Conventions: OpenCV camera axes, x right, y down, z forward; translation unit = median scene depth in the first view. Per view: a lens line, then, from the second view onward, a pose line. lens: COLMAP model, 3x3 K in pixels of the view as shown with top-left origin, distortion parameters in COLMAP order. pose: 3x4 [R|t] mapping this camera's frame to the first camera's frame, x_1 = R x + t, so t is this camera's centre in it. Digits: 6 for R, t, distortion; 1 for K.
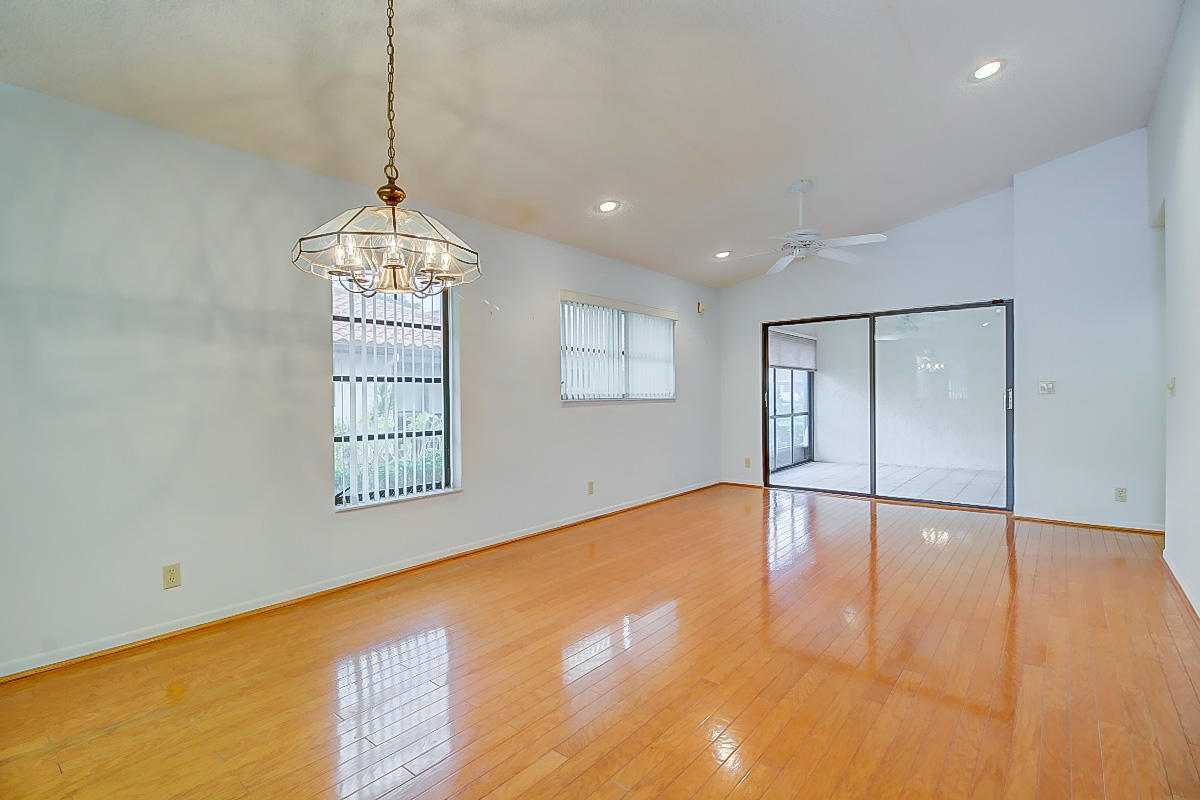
lens RADIAL K [[562.8, 0, 590.5], [0, 562.8, 398.6], [0, 0, 1]] dist [0.004735, -0.016115]
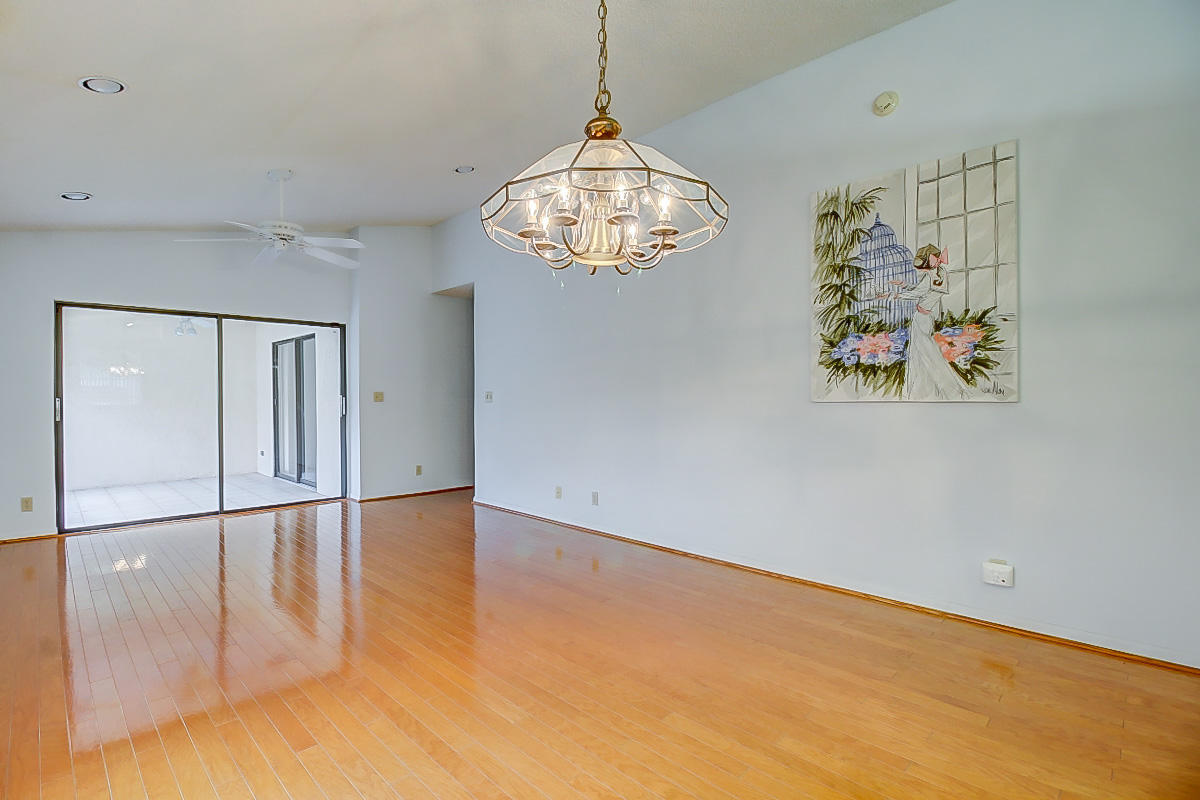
lens RADIAL K [[562.8, 0, 590.5], [0, 562.8, 398.6], [0, 0, 1]] dist [0.004735, -0.016115]
pose [[0.094987, 0.006272, 0.995459, -0.395628], [0.009761, 0.999926, -0.007231, -0.000689], [-0.995431, 0.010403, 0.094919, 0.339599]]
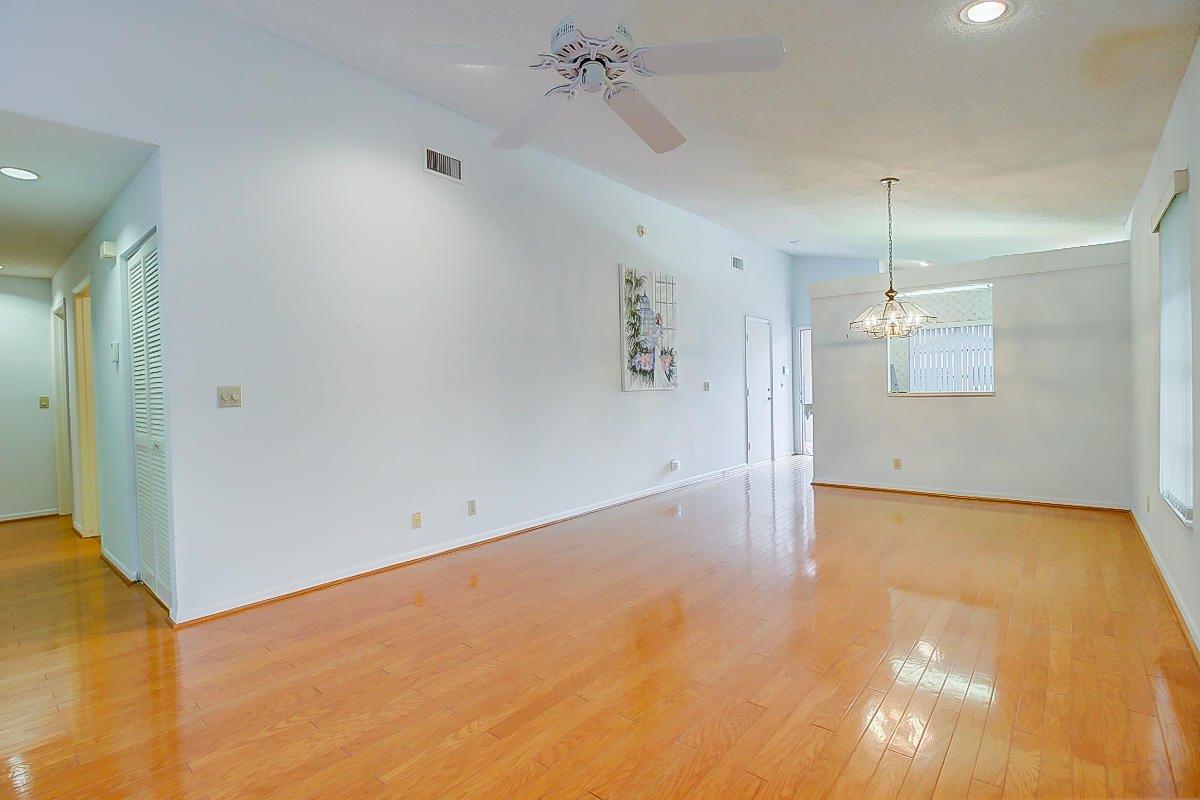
lens RADIAL K [[562.8, 0, 590.5], [0, 562.8, 398.6], [0, 0, 1]] dist [0.004735, -0.016115]
pose [[-0.999415, 0.033368, 0.007445, 0.309002], [0.033545, 0.999125, 0.024981, -0.013299], [-0.006605, 0.025216, -0.999660, 1.185580]]
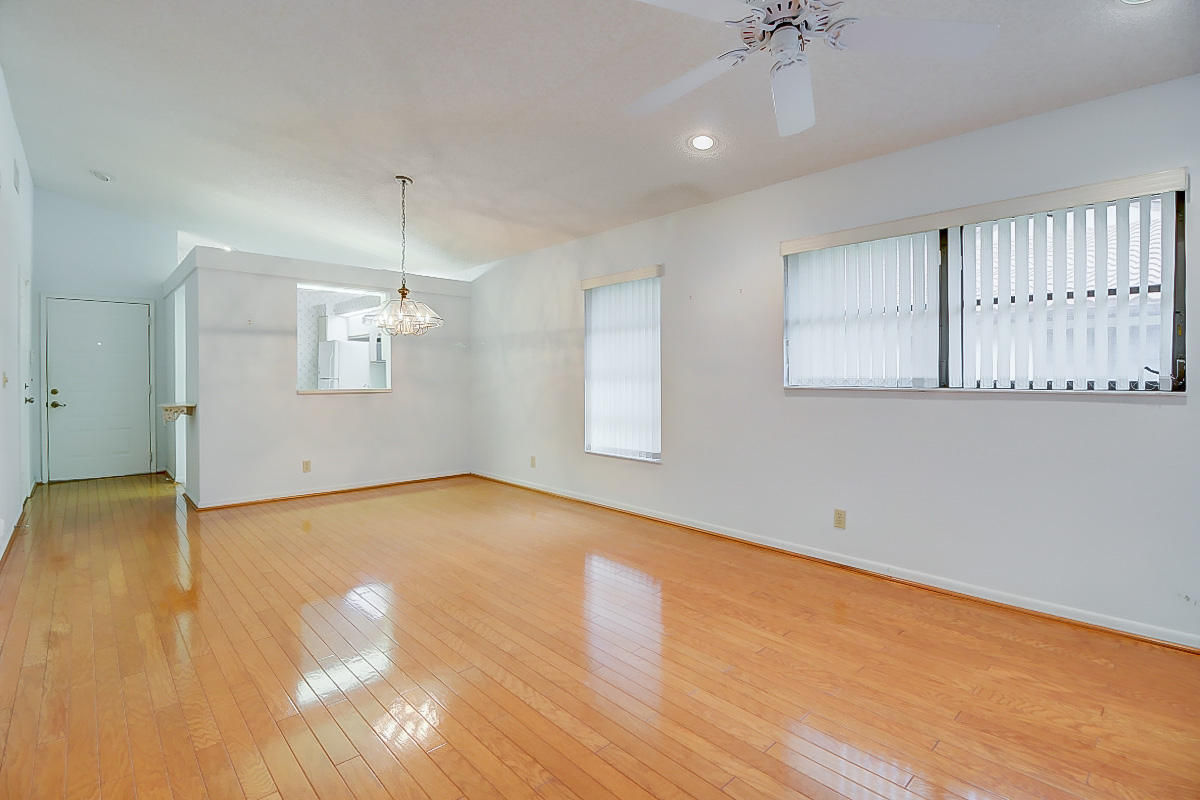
lens RADIAL K [[556.2, 0, 603.9], [0, 556.2, 378.4], [0, 0, 1]] dist [0.000415, -0.025643]
pose [[-0.111381, 0.020666, -0.993563, 0.653550], [-0.004928, 0.999760, 0.021348, -0.021963], [0.993766, 0.007274, -0.111253, 0.743845]]
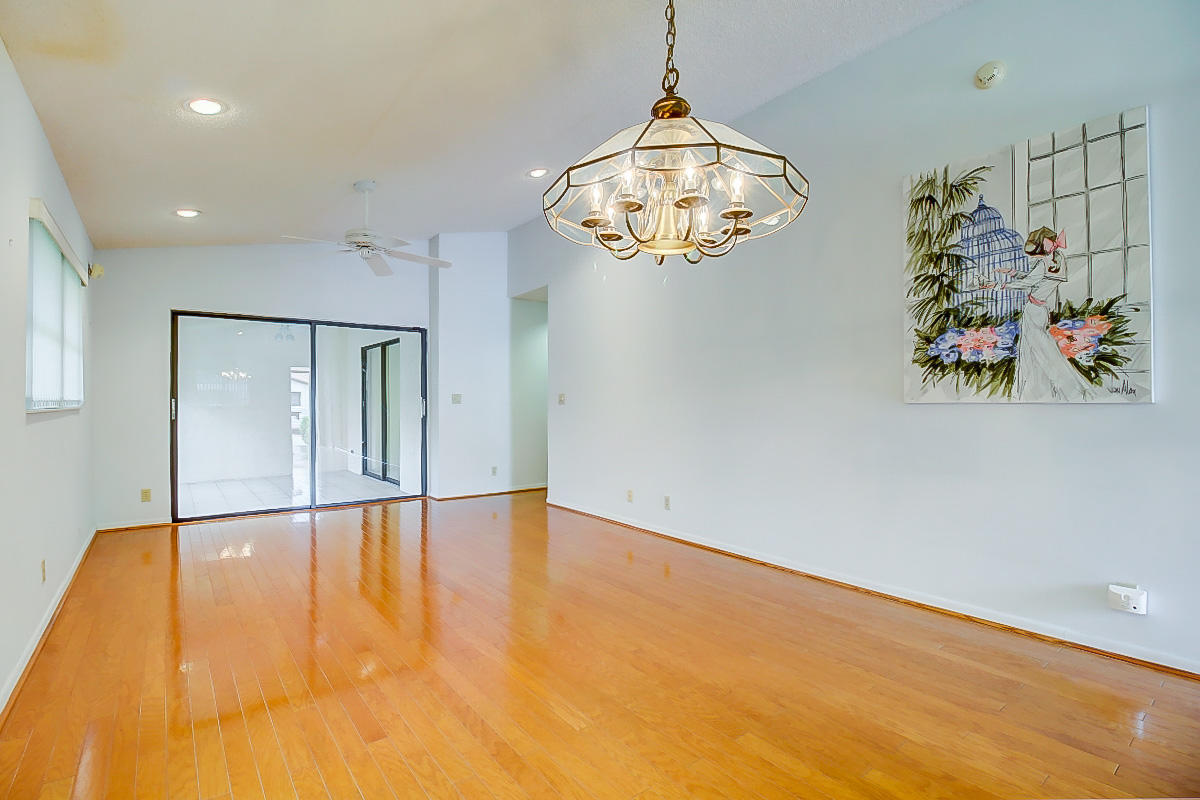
lens RADIAL K [[562.8, 0, 590.5], [0, 562.8, 398.6], [0, 0, 1]] dist [0.004735, -0.016115]
pose [[0.226632, 0.013847, 0.973882, -0.382473], [0.005819, 0.999862, -0.015570, 0.003075], [-0.973963, 0.009195, 0.226520, 0.336748]]
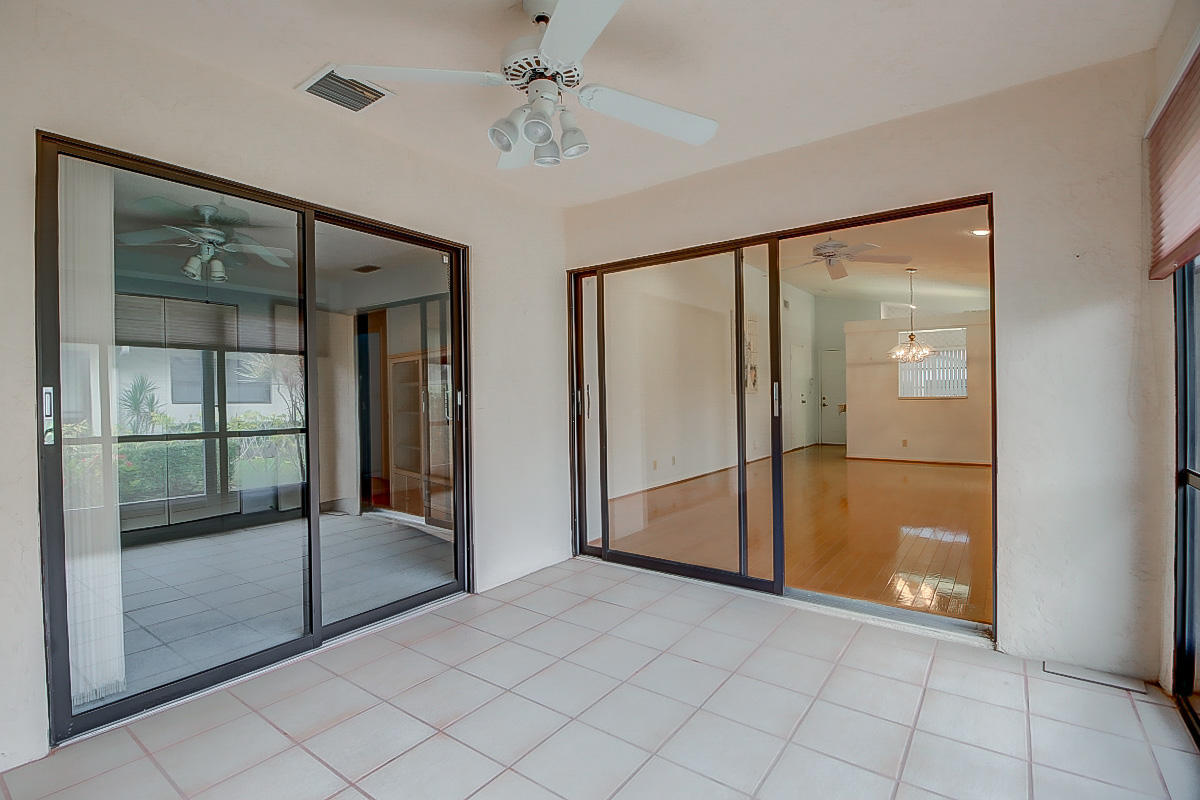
lens RADIAL K [[562.8, 0, 590.5], [0, 562.8, 398.6], [0, 0, 1]] dist [0.004735, -0.016115]
pose [[-0.997993, 0.021543, -0.059551, 0.747320], [0.020685, 0.999674, 0.014988, -0.016266], [0.059855, 0.013726, -0.998113, 1.695816]]
